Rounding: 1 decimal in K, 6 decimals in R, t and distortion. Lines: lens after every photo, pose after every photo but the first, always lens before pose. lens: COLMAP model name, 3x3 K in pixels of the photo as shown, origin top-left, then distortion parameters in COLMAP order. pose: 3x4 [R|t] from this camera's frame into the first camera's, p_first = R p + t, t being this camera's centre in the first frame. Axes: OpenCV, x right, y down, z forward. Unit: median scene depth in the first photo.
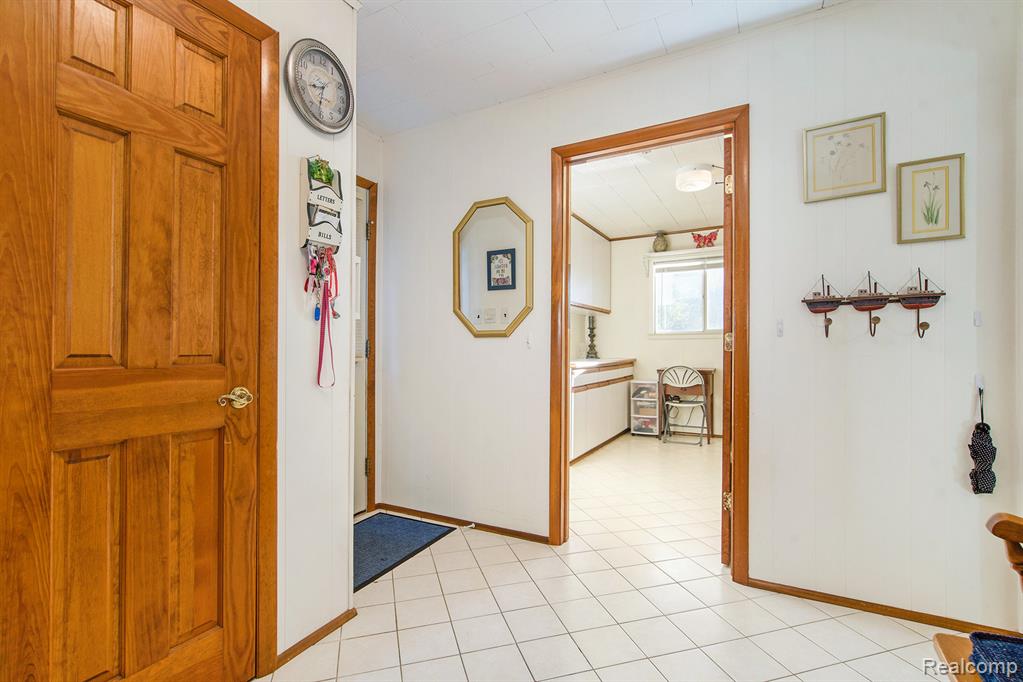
lens RADIAL K [[468.1, 0, 511.5], [0, 468.1, 341.0], [0, 0, 1]] dist [-0.001395, -0.000053]
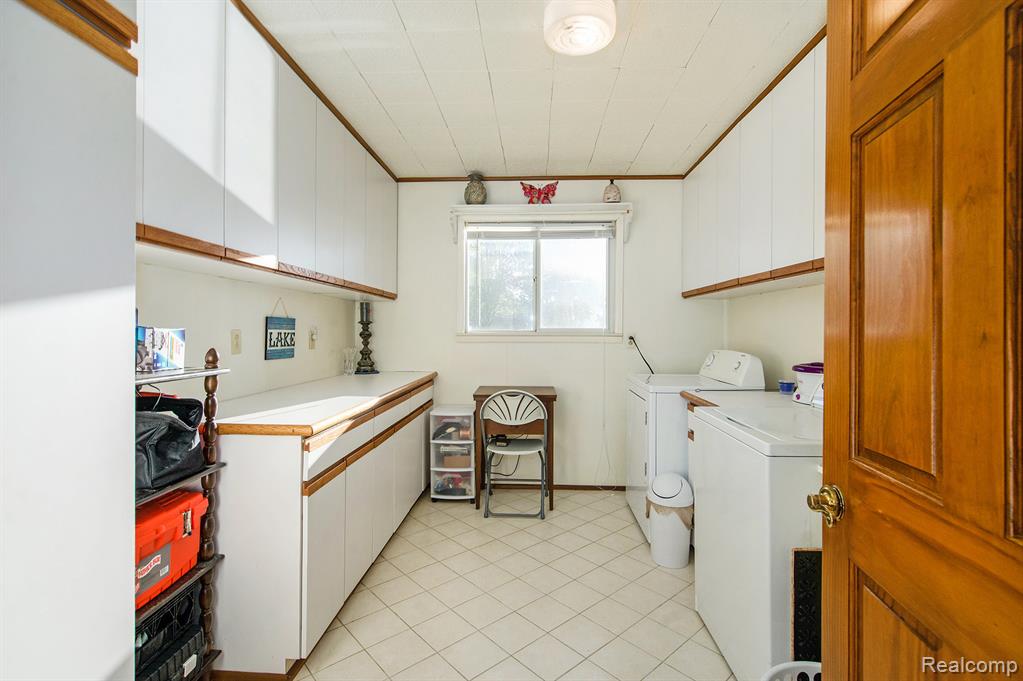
lens RADIAL K [[456.4, 0, 511.5], [0, 456.4, 340.5], [0, 0, 1]] dist [-0.070325, -0.000026]
pose [[0.898818, -0.005617, 0.438287, 0.092714], [-0.010159, 0.999382, 0.033643, -0.028286], [-0.438205, -0.034692, 0.898205, 0.430859]]
